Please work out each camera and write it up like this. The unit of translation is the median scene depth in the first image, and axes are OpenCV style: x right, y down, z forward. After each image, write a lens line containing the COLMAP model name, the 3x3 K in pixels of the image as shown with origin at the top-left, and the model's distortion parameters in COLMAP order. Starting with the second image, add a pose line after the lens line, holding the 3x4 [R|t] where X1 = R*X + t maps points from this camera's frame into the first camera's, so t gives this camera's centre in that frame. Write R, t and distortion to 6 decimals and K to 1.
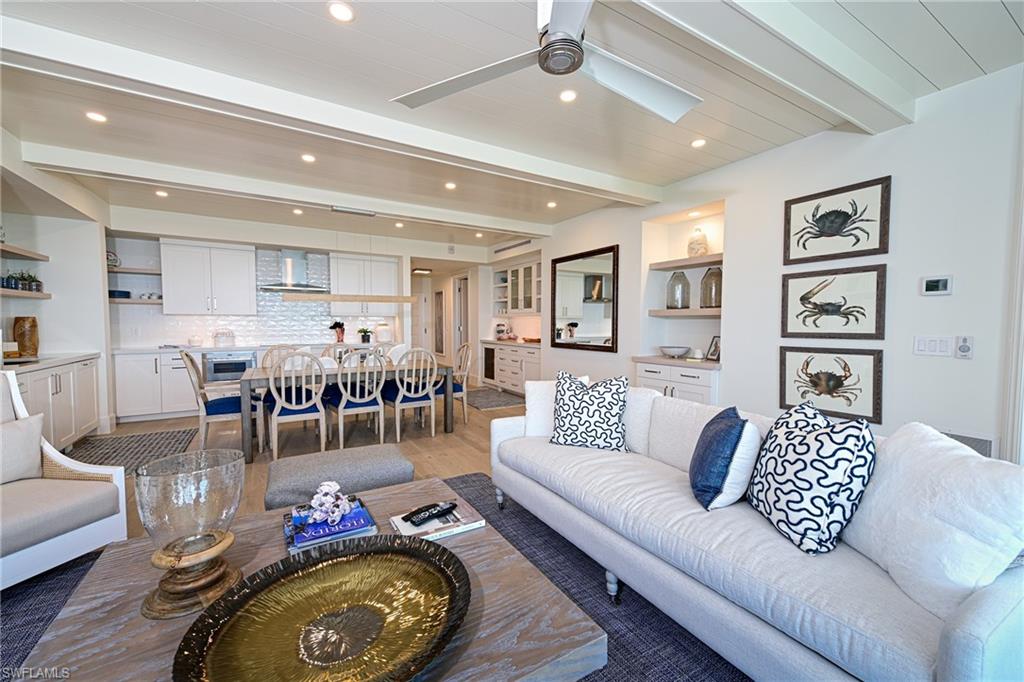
lens RADIAL K [[406.5, 0, 512.0], [0, 406.5, 341.0], [0, 0, 1]] dist [0.021561, -0.000095]
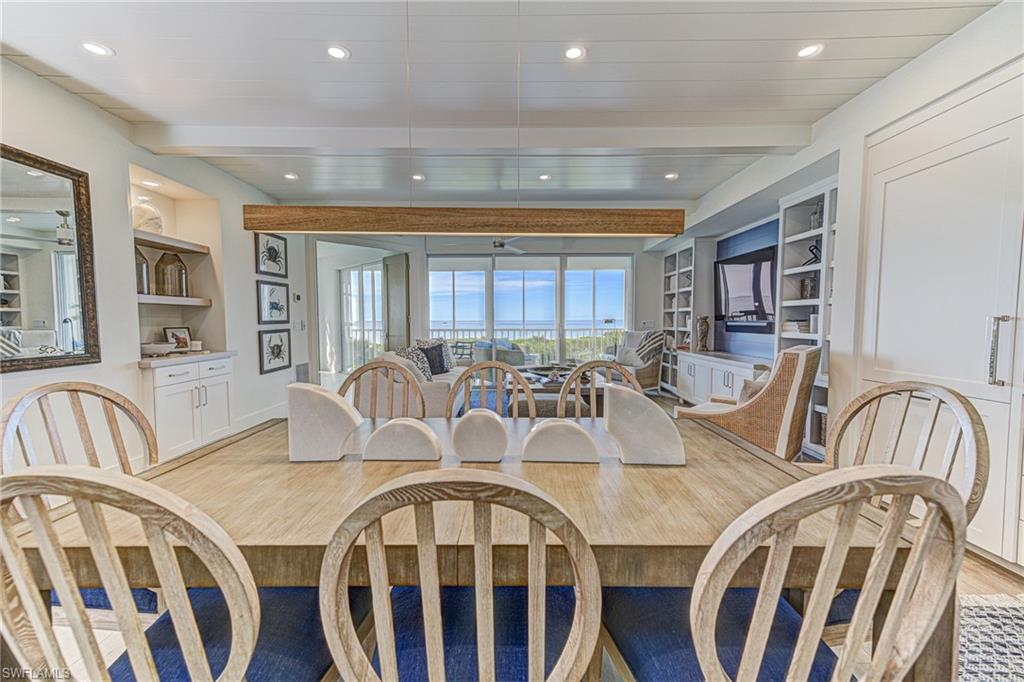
lens RADIAL K [[410.0, 0, 511.8], [0, 410.0, 345.3], [0, 0, 1]] dist [0.000853, -0.000035]
pose [[-0.854694, -0.033688, 0.518038, -0.829844], [0.023617, 0.994336, 0.103626, -0.063654], [-0.518595, 0.100803, -0.849057, 1.774270]]
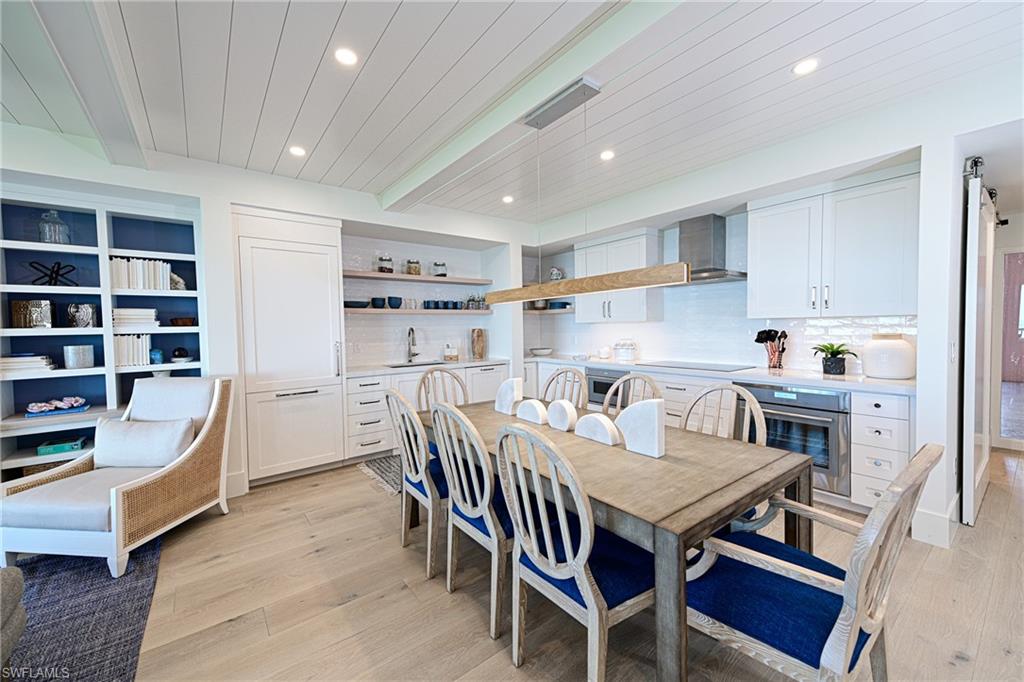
lens RADIAL K [[403.1, 0, 508.6], [0, 403.1, 339.0], [0, 0, 1]] dist [0.018171, -0.000351]
pose [[0.111592, 0.027036, -0.993386, 0.114702], [-0.028577, 0.999304, 0.023987, -0.078049], [0.993343, 0.025711, 0.112287, 1.245352]]
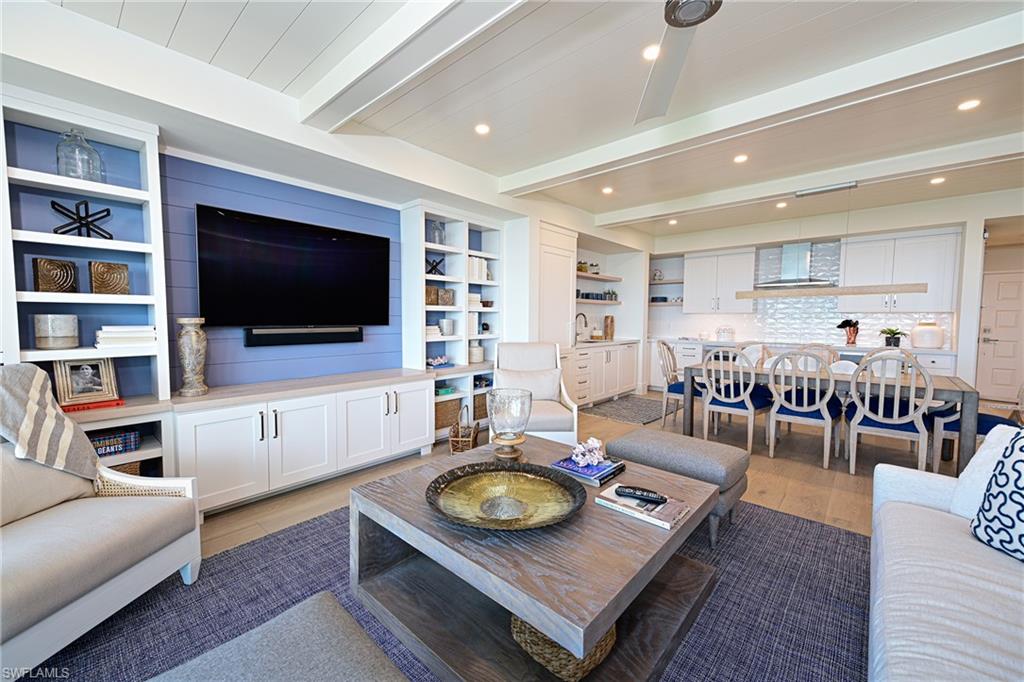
lens RADIAL K [[403.6, 0, 504.9], [0, 403.6, 339.8], [0, 0, 1]] dist [0.020113, -0.000048]
pose [[0.293386, 0.052754, -0.954538, 0.348977], [-0.051123, 0.997913, 0.039438, -0.005878], [0.954626, 0.037228, 0.295470, 0.162010]]
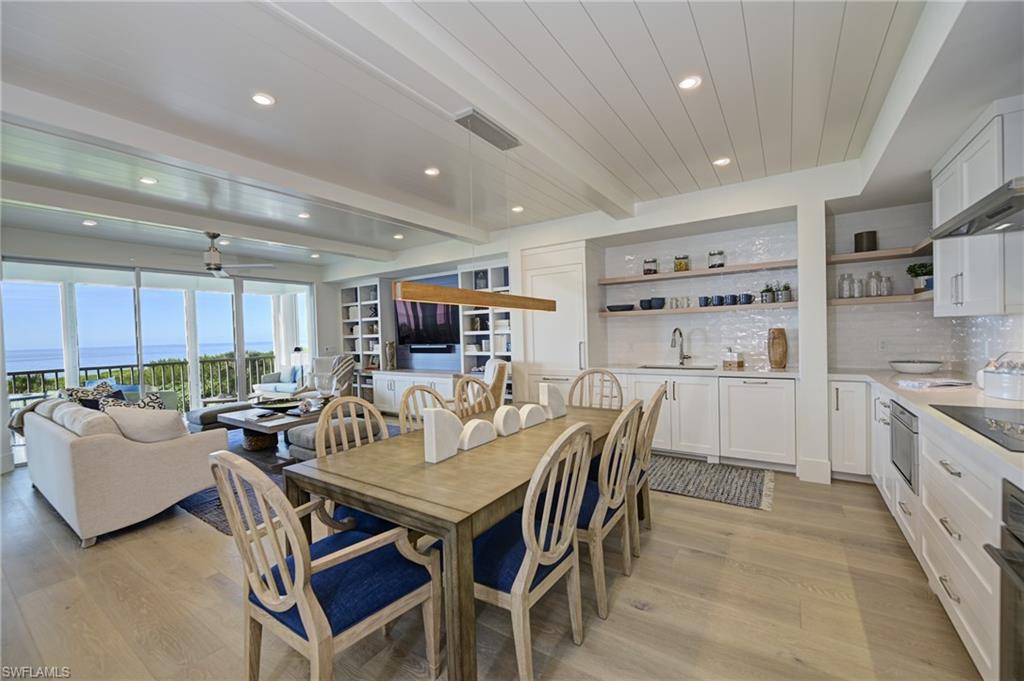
lens RADIAL K [[406.3, 0, 509.1], [0, 406.3, 341.3], [0, 0, 1]] dist [-0.003164, -0.006377]
pose [[-0.906274, 0.030483, -0.421590, -0.261776], [0.005516, 0.998164, 0.060315, -0.115226], [0.422655, 0.052336, -0.904778, 2.064516]]
